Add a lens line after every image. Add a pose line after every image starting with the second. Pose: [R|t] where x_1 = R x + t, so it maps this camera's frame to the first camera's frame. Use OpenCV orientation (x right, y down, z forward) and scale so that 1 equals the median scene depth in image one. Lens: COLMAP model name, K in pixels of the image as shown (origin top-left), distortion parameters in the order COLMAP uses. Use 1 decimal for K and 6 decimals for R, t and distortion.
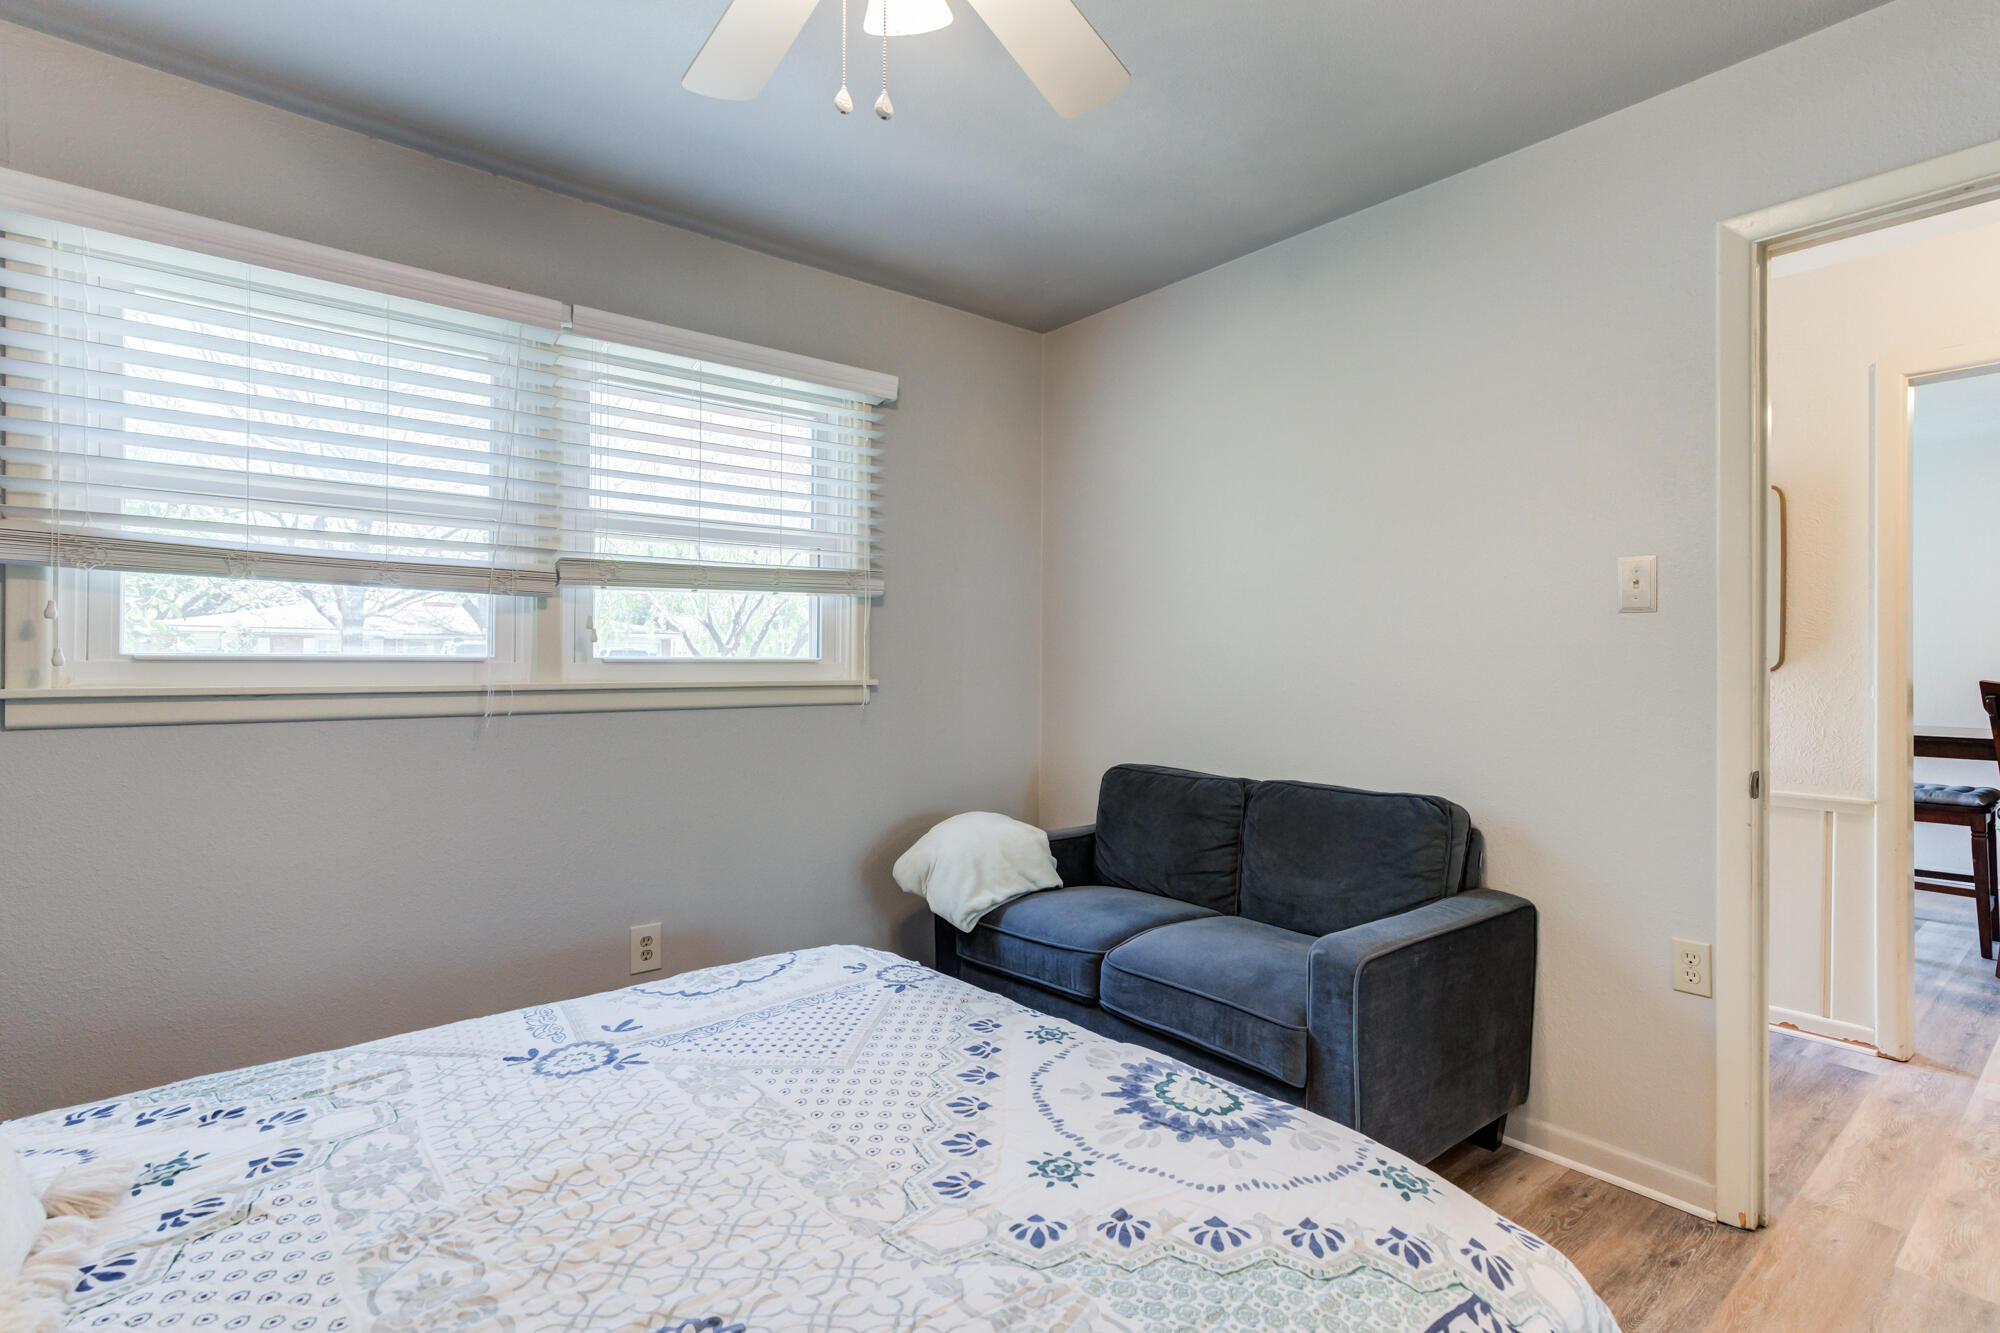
lens RADIAL K [[972.5, 0, 994.5], [0, 972.5, 660.3], [0, 0, 1]] dist [0.002419, 0.007927]
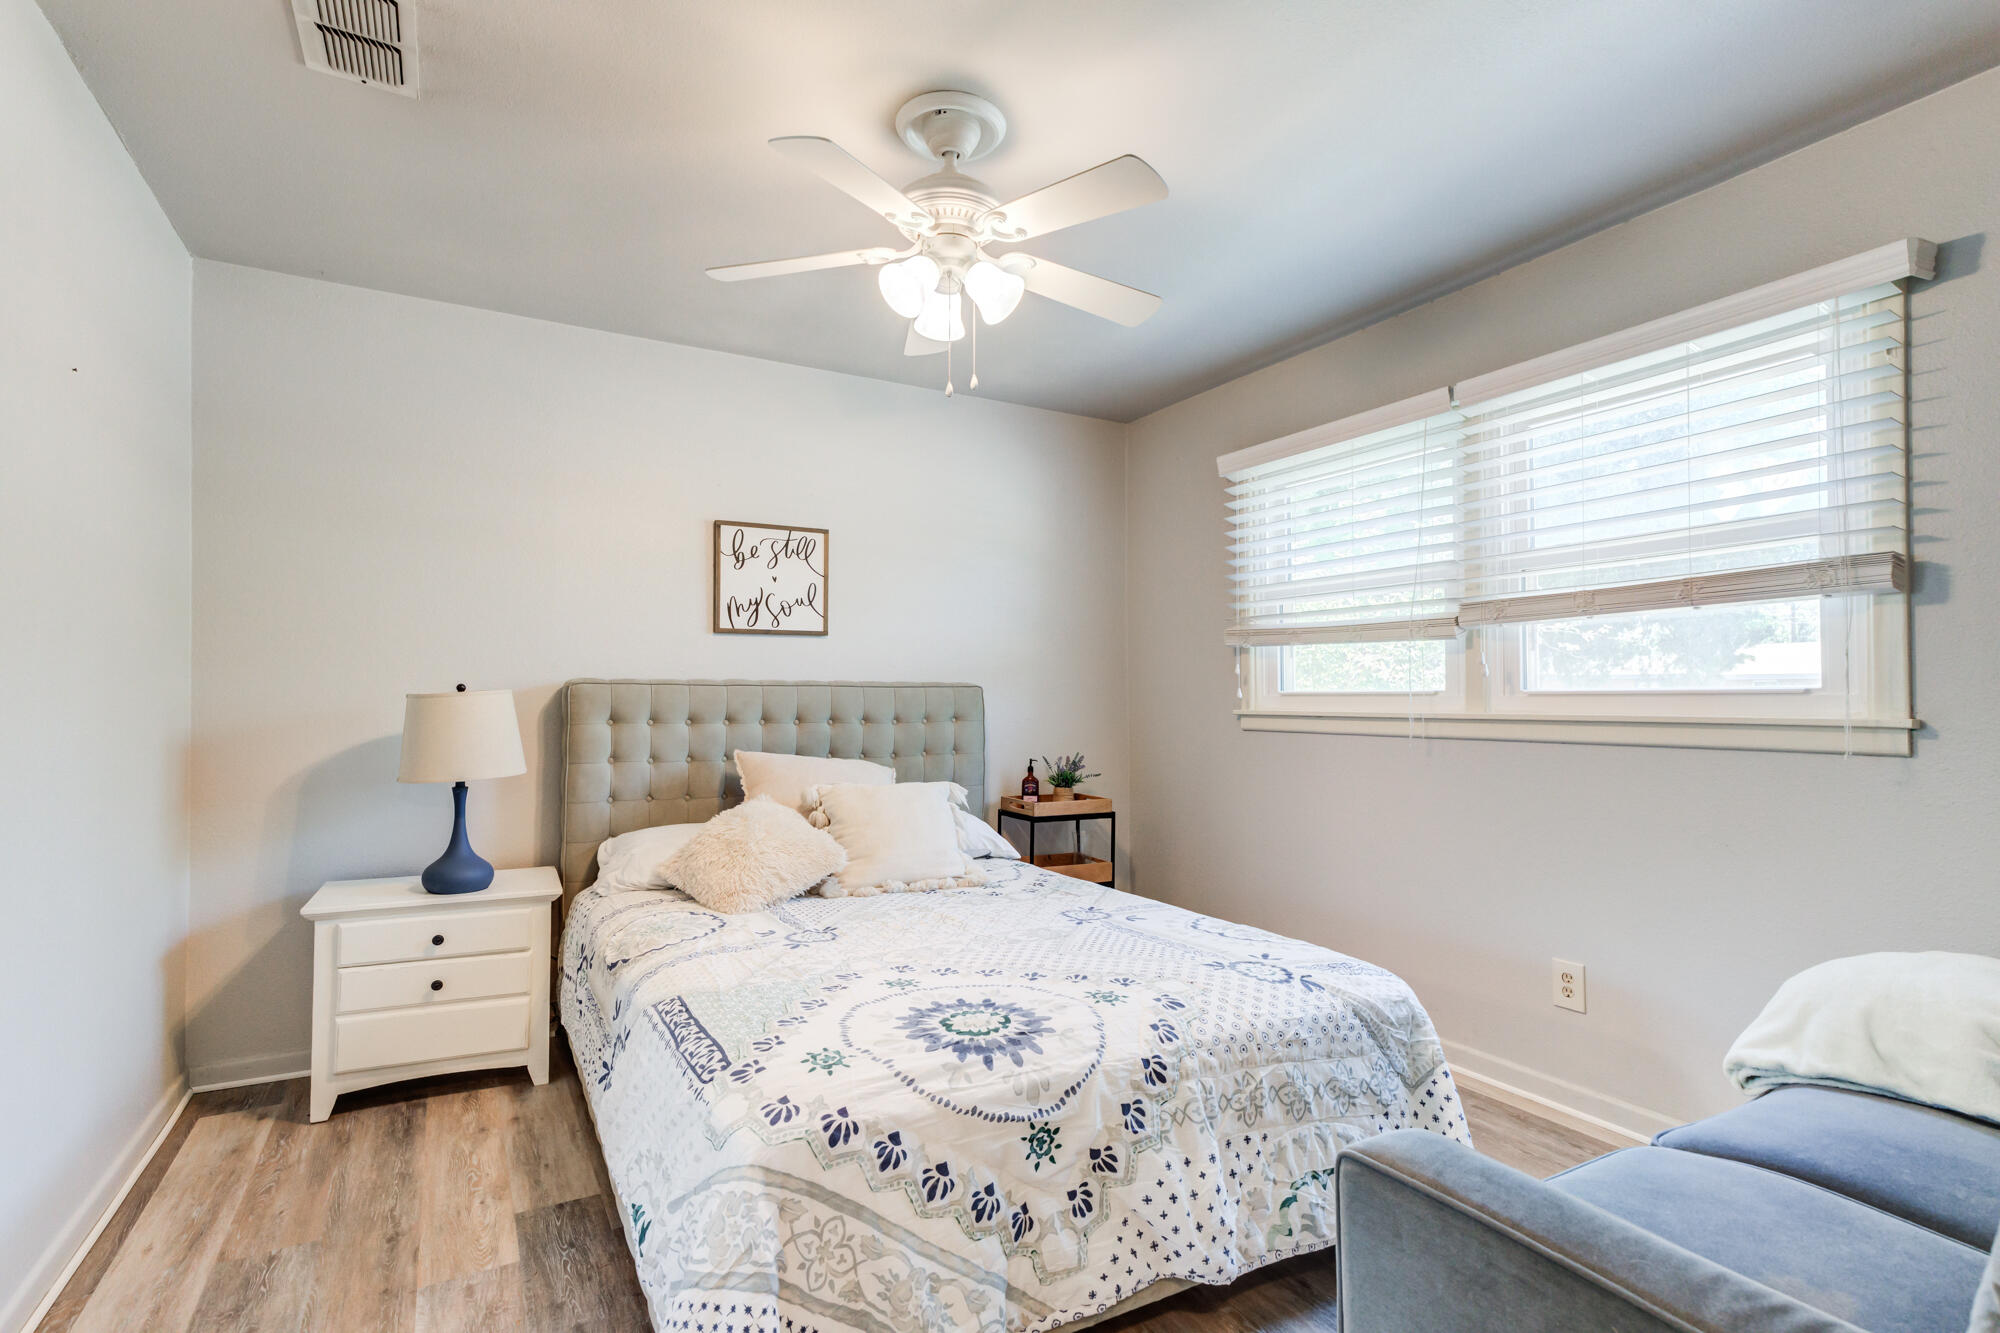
lens RADIAL K [[972.5, 0, 992.4], [0, 972.5, 683.0], [0, 0, 1]] dist [0.002419, 0.007927]
pose [[-0.181171, -0.019737, -0.983254, 0.786009], [0.002330, 0.999787, -0.020499, 0.010614], [0.983449, -0.006005, -0.181087, 0.663537]]
